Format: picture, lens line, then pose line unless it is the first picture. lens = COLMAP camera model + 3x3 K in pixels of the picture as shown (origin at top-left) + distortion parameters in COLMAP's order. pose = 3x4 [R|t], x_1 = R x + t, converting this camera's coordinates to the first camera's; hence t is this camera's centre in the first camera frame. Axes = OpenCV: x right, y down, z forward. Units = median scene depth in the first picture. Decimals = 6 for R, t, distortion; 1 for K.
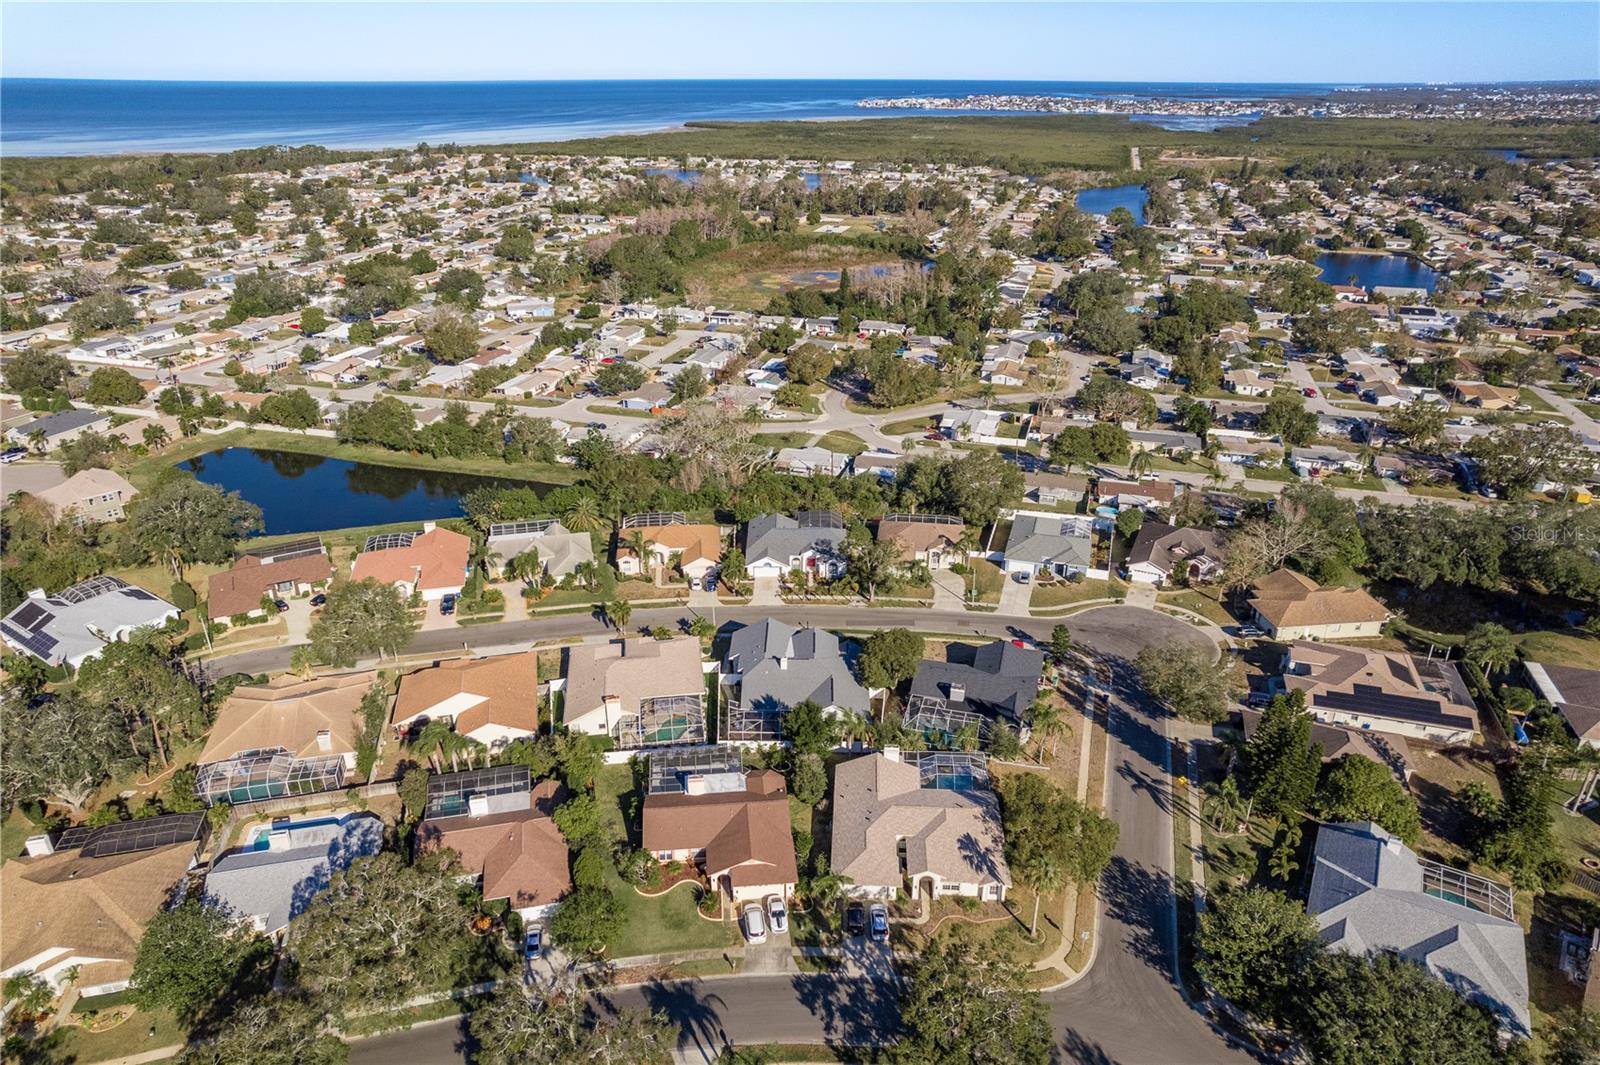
lens RADIAL K [[1024.1, 0, 802.4], [0, 1024.1, 535.4], [0, 0, 1]] dist [-0.062331, 0.060285]
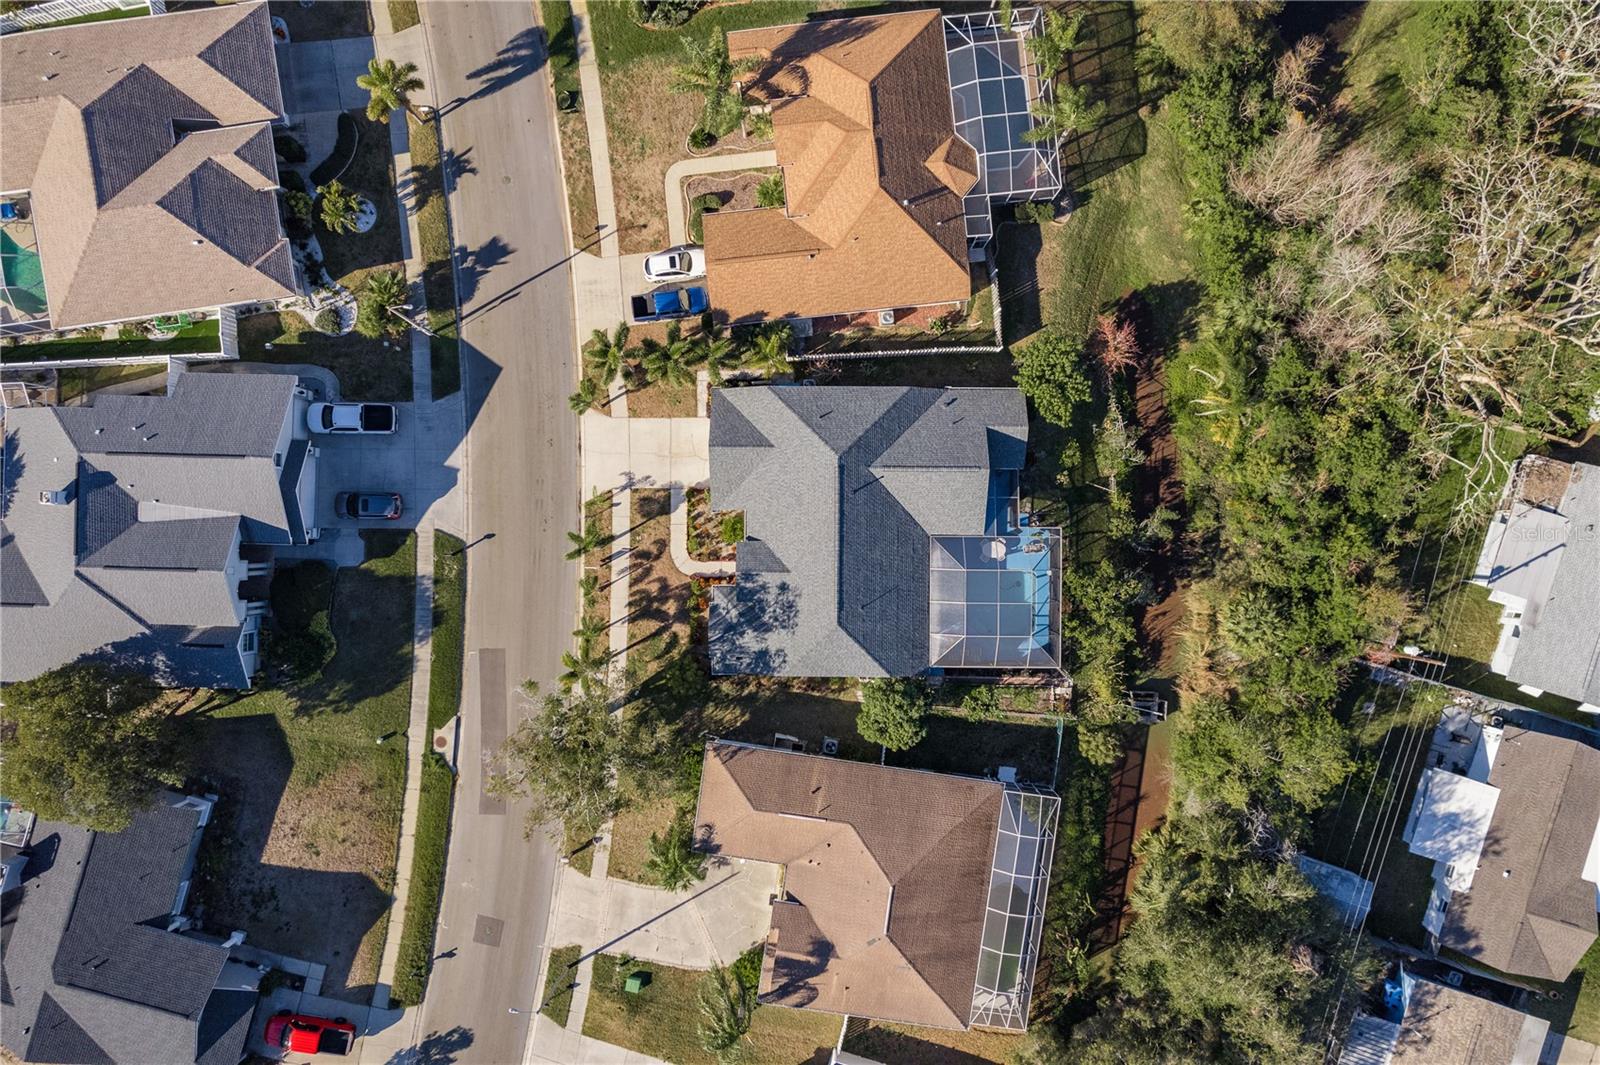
lens RADIAL K [[1024.1, 0, 802.4], [0, 1024.1, 535.4], [0, 0, 1]] dist [-0.062331, 0.060285]
pose [[-0.010367, 0.999939, 0.003838, -0.005508], [-0.405245, -0.007710, 0.914176, -0.308216], [0.914150, 0.007922, 0.405300, 0.862707]]
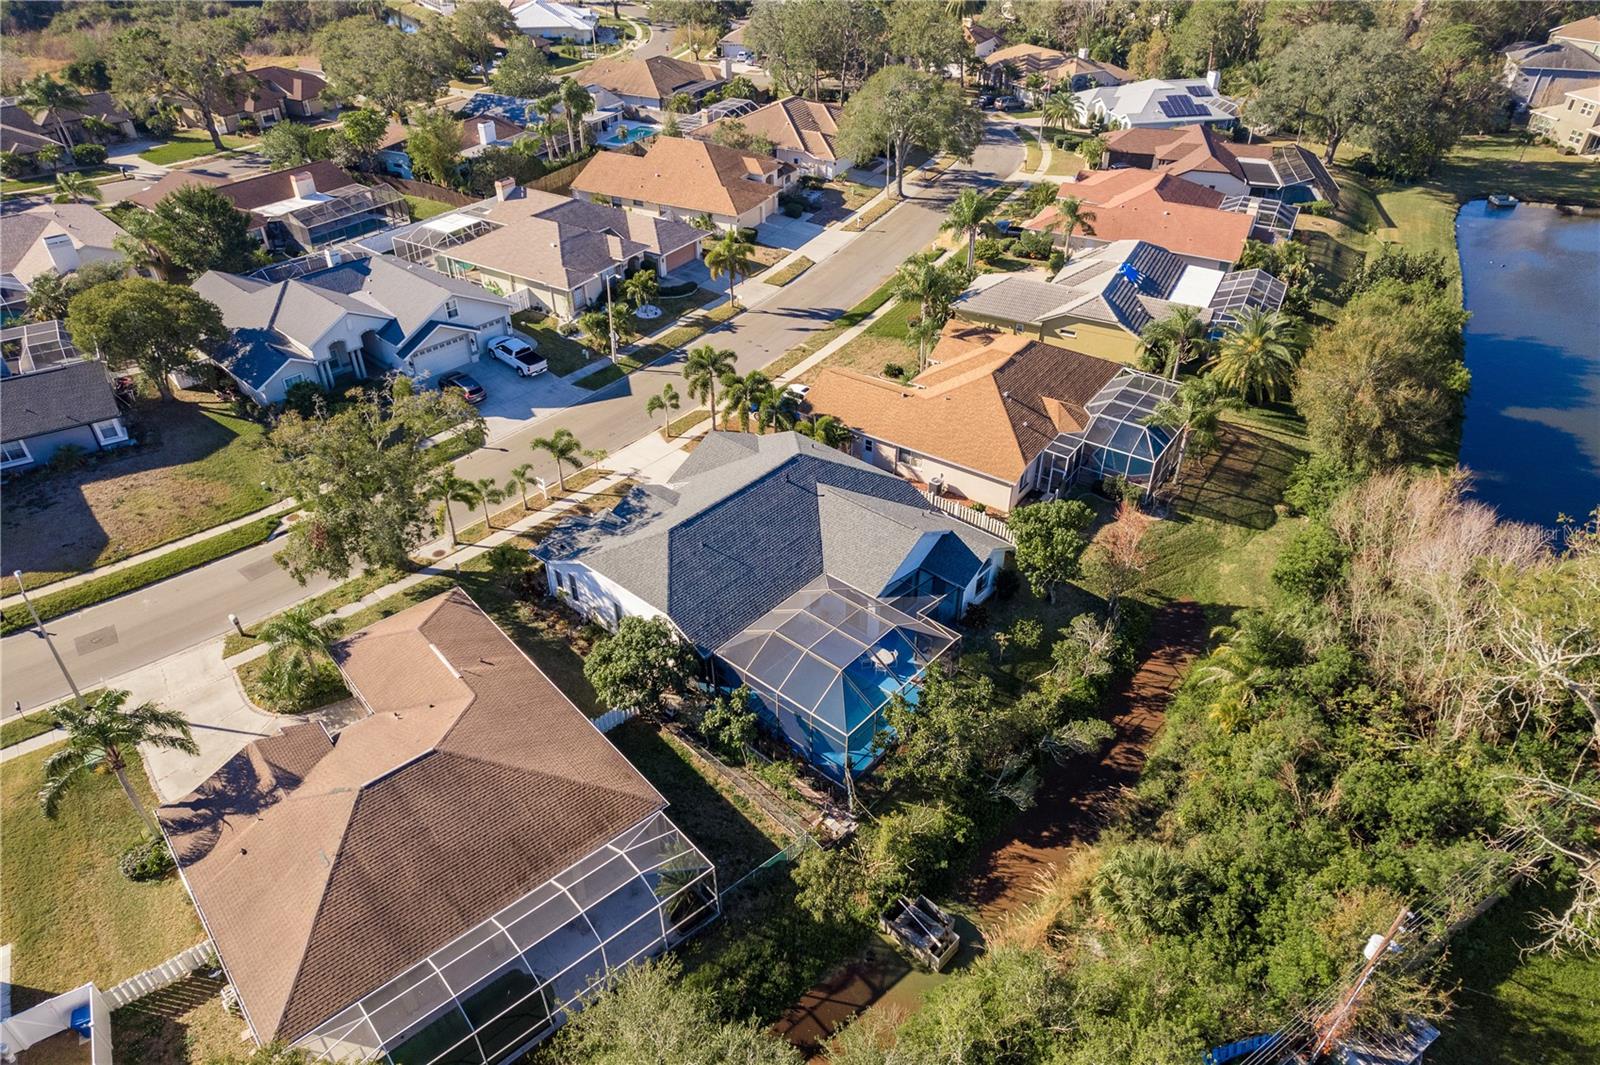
lens RADIAL K [[1024.1, 0, 802.4], [0, 1024.1, 535.4], [0, 0, 1]] dist [-0.062331, 0.060285]
pose [[-0.660162, 0.434280, -0.612852, 0.174088], [-0.311924, 0.583726, 0.749645, -0.229739], [0.683294, 0.686050, -0.249891, 1.105823]]
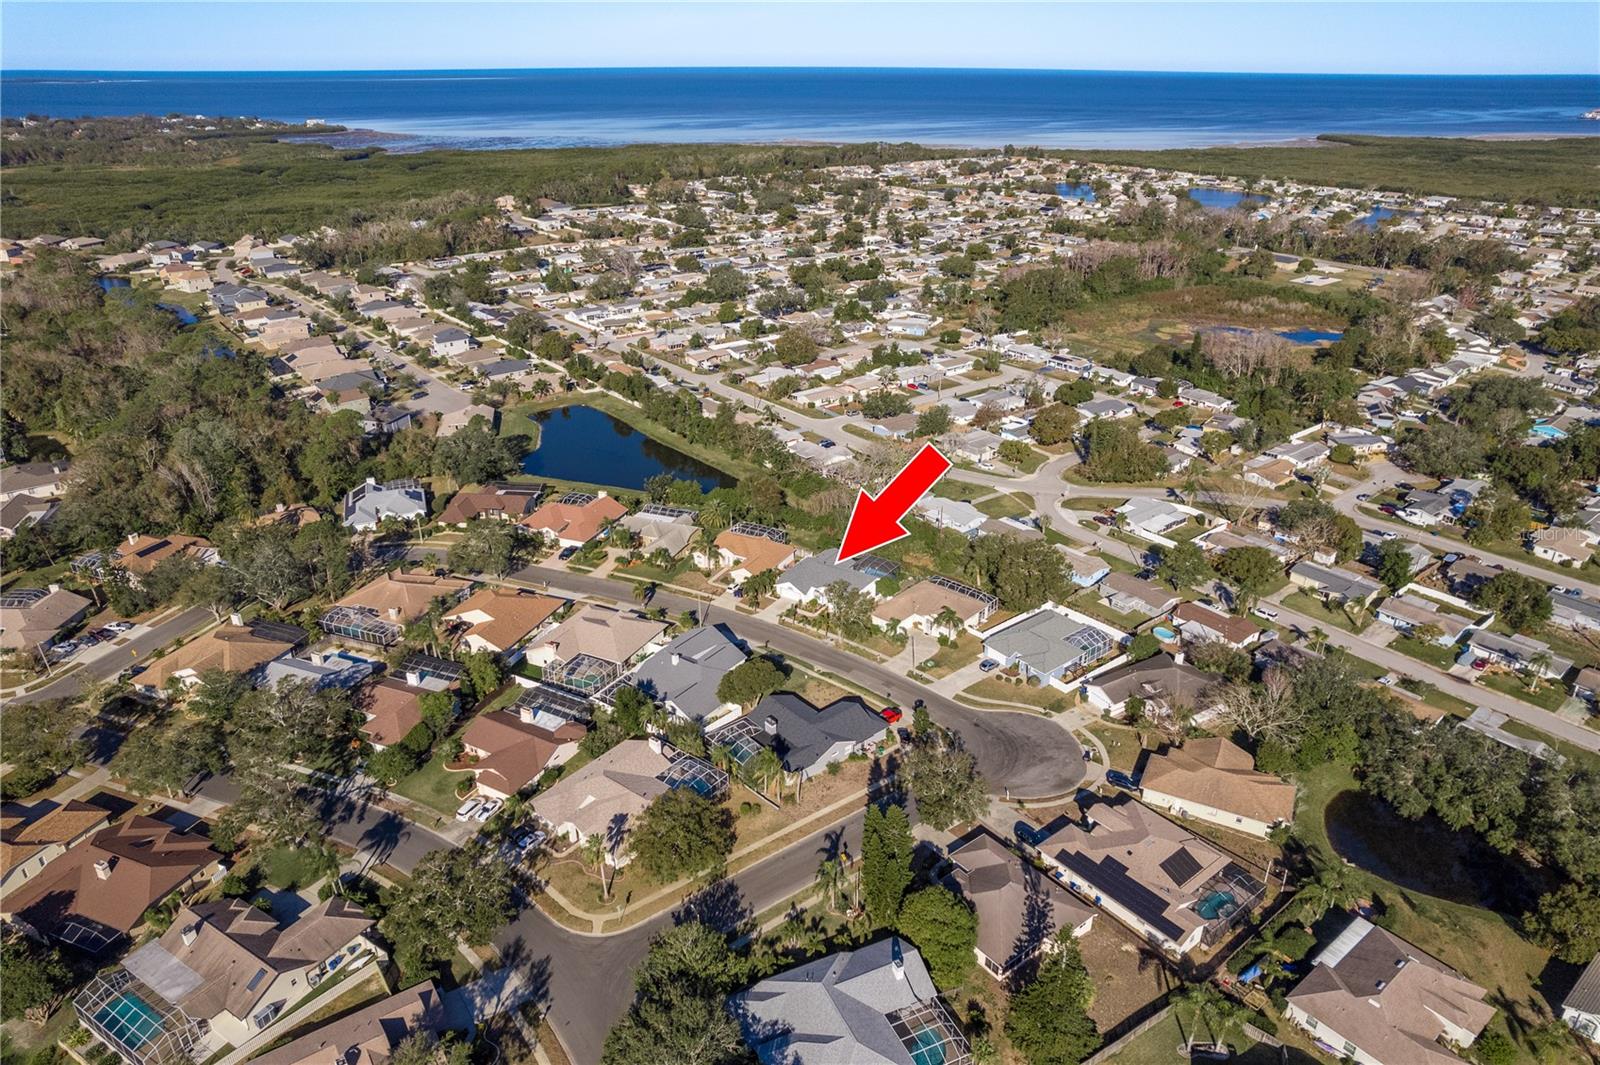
lens RADIAL K [[1042.0, 0, 800.0], [0, 1042.0, 532.5], [0, 0, 1]] dist [-0.055878, 0.000228]
pose [[0.822931, 0.236269, -0.516683, 0.562781], [-0.235599, 0.969463, 0.068073, -0.114861], [0.516989, 0.065710, 0.853466, -0.013793]]
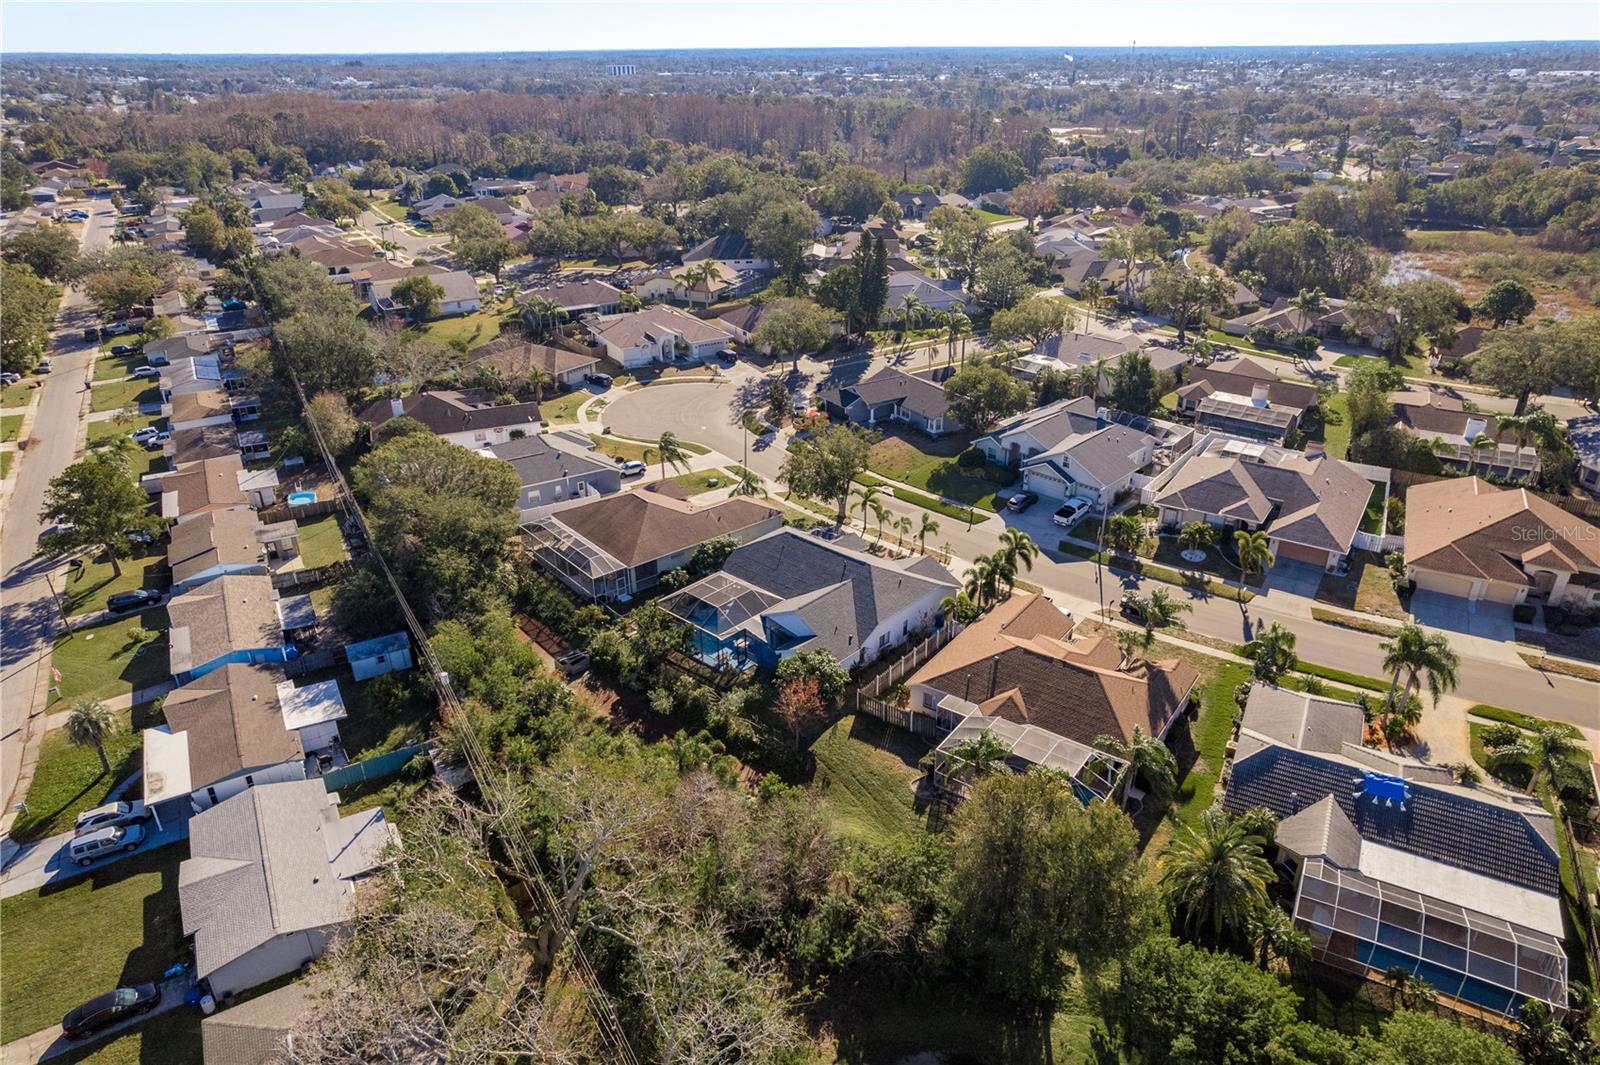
lens RADIAL K [[1024.1, 0, 802.4], [0, 1024.1, 535.4], [0, 0, 1]] dist [-0.062331, 0.060285]
pose [[-0.734454, -0.292952, 0.612173, -0.300222], [0.287555, 0.682729, 0.671710, -0.353580], [-0.614727, 0.669374, -0.417193, 1.222546]]
